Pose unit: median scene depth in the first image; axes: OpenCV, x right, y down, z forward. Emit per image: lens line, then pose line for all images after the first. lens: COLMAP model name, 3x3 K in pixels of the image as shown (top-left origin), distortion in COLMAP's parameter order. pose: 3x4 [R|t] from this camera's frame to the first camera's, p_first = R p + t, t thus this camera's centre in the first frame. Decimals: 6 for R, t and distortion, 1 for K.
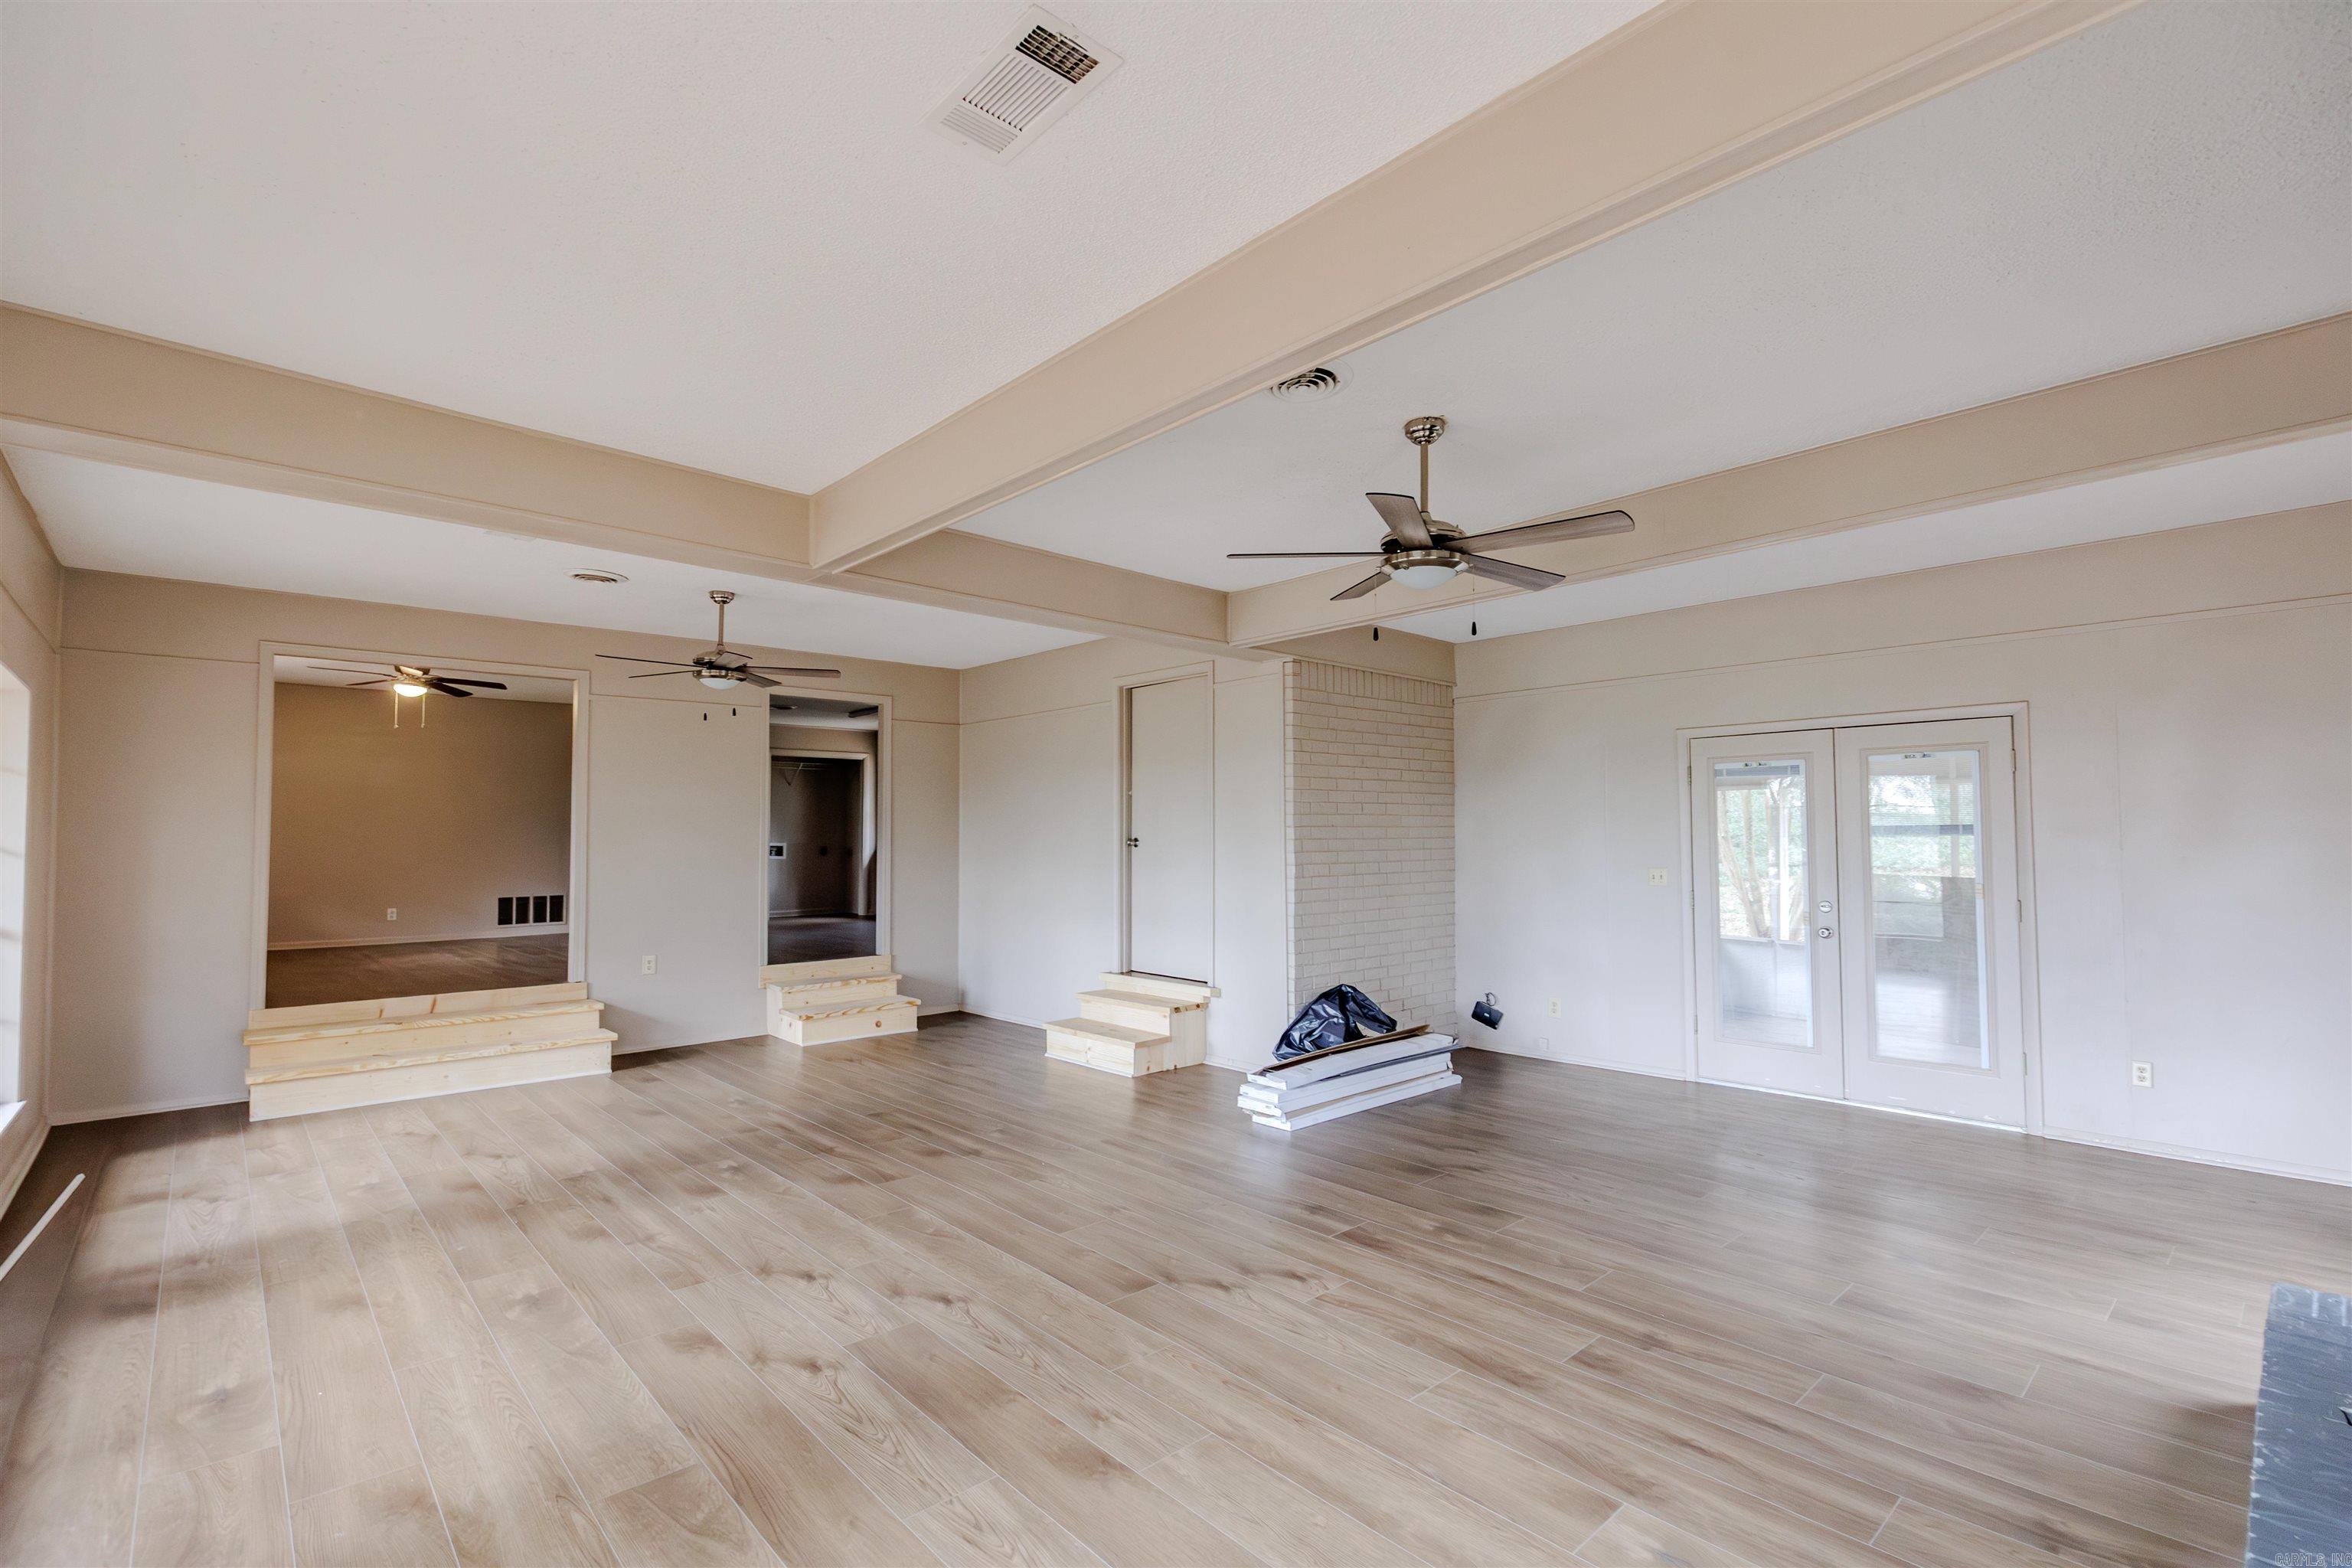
lens RADIAL K [[1064.9, 0, 1186.1], [0, 1064.9, 786.8], [0, 0, 1]] dist [0.002837, -0.000587]
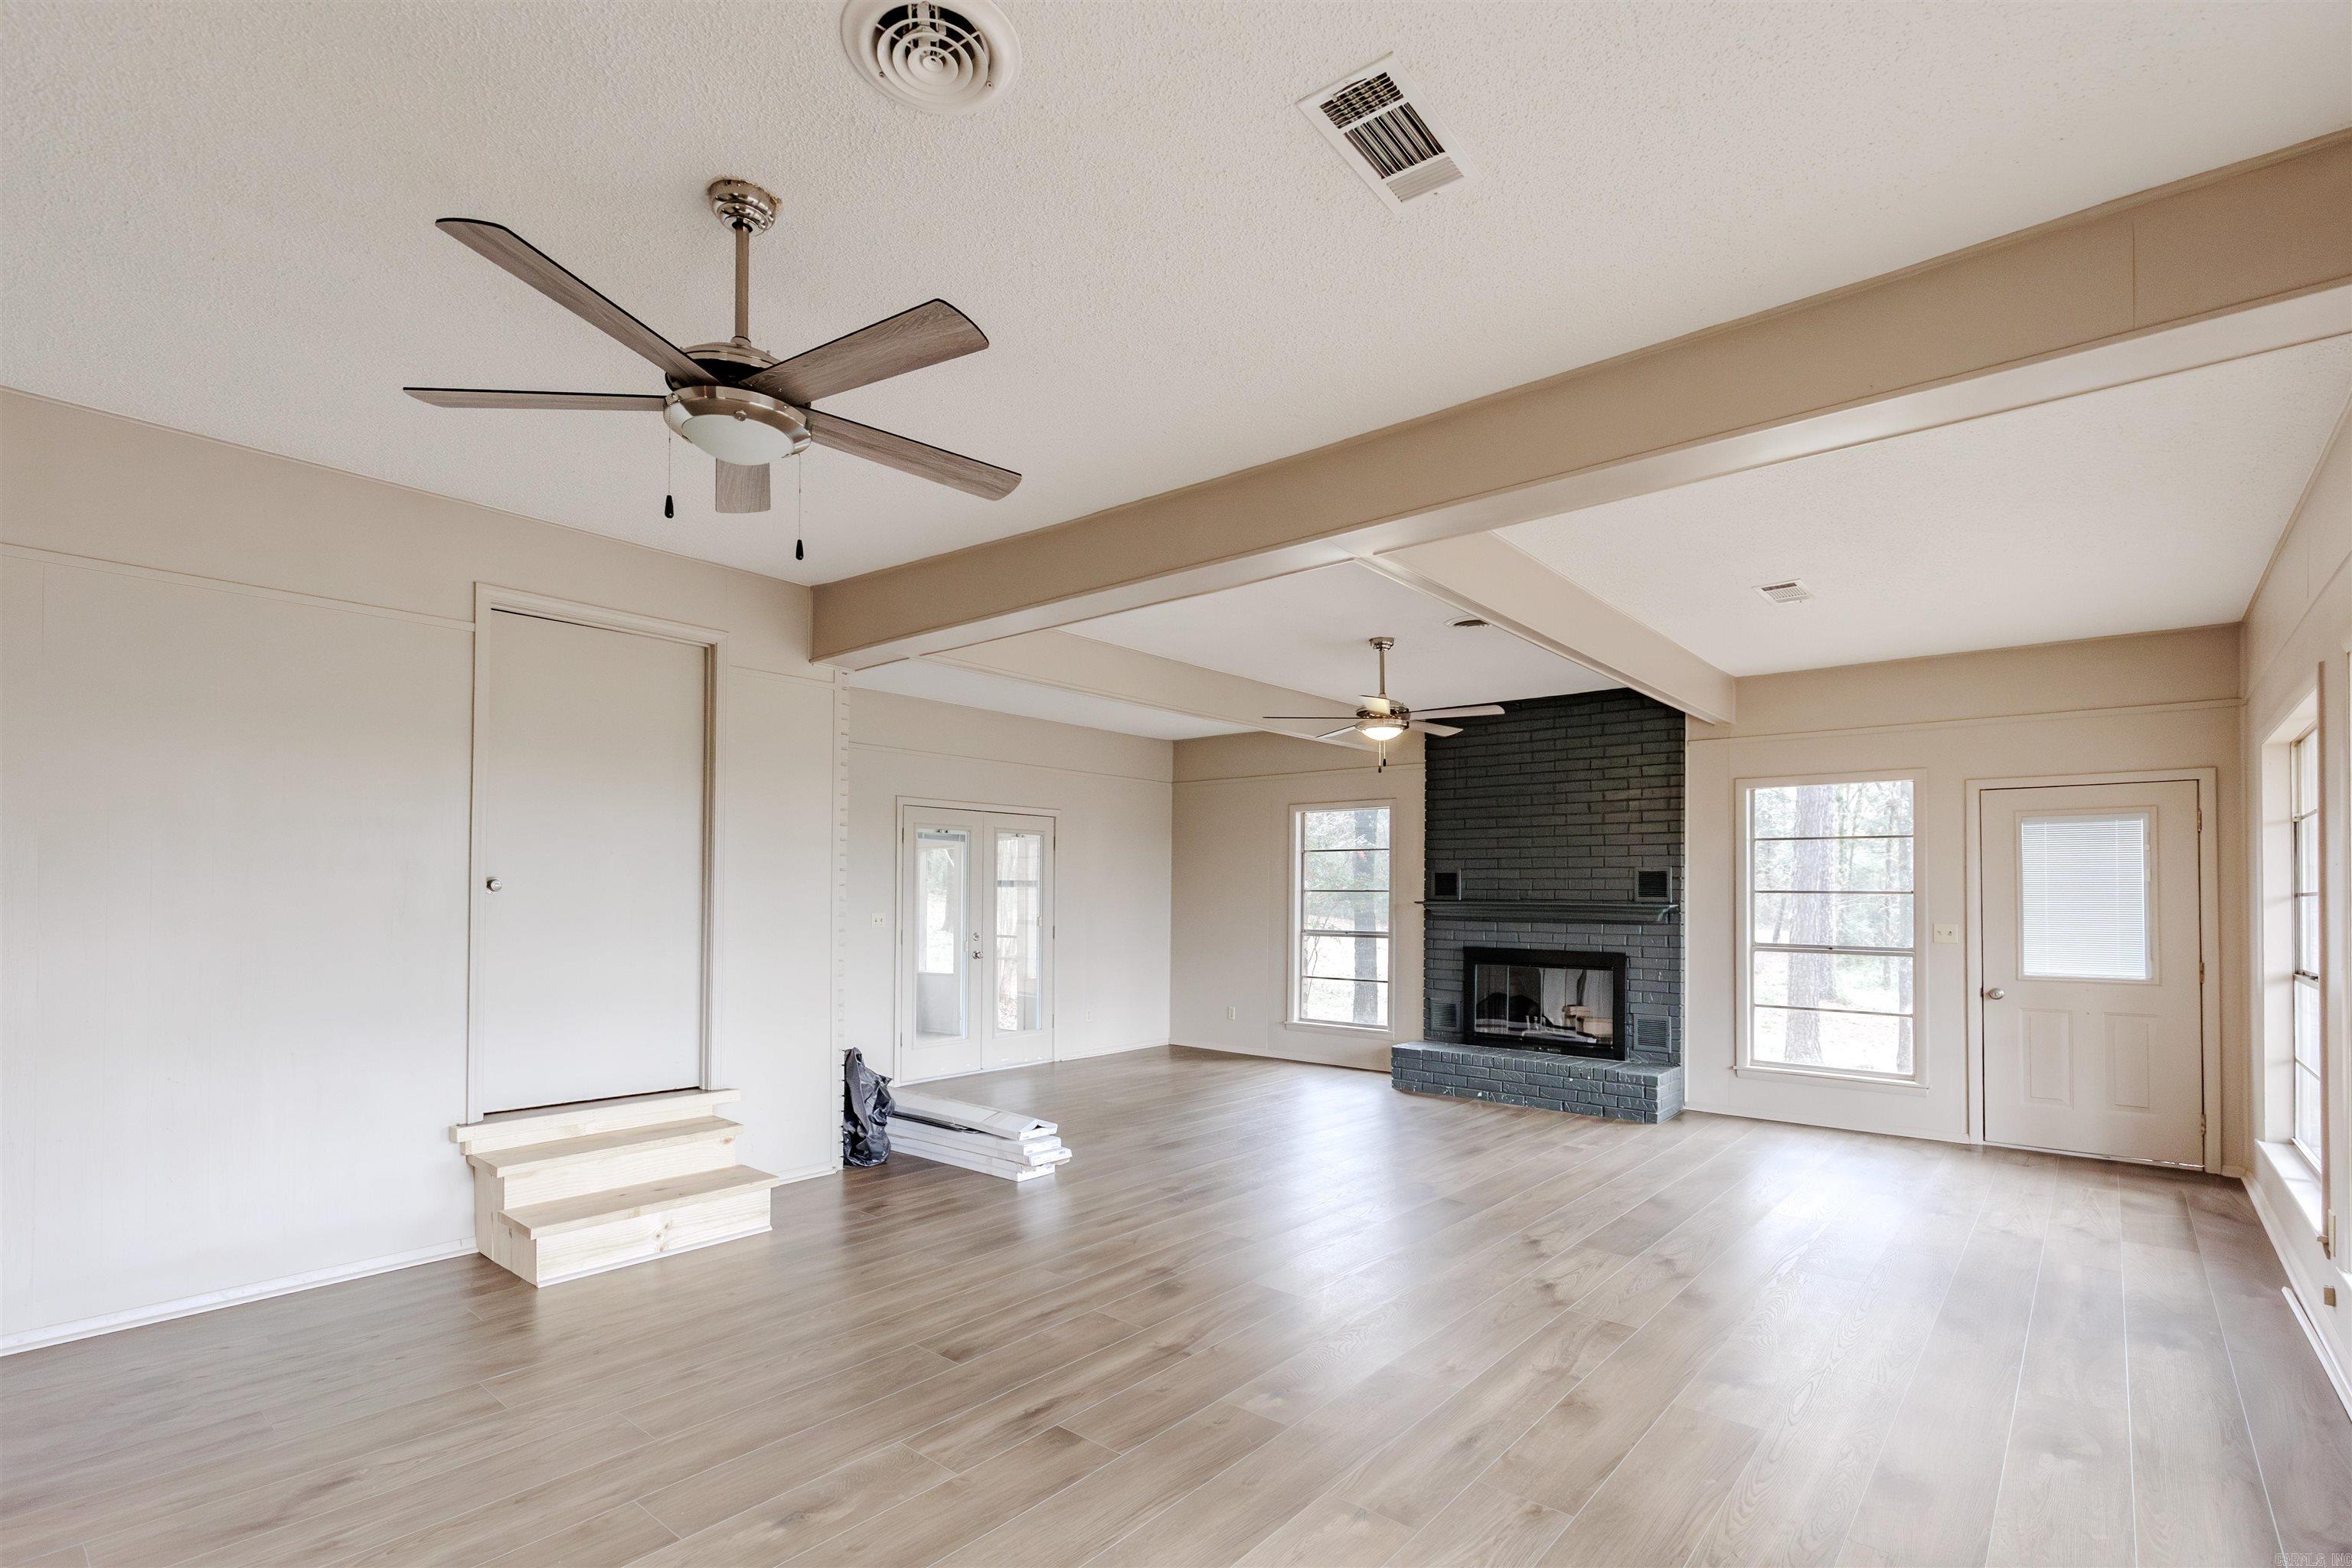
lens RADIAL K [[1064.9, 0, 1173.2], [0, 1064.9, 885.7], [0, 0, 1]] dist [0.002837, -0.000587]
pose [[-0.111264, 0.008161, 0.993757, -1.248767], [-0.058511, 0.998178, -0.014749, 0.075303], [-0.992067, -0.059787, -0.110584, 1.356928]]
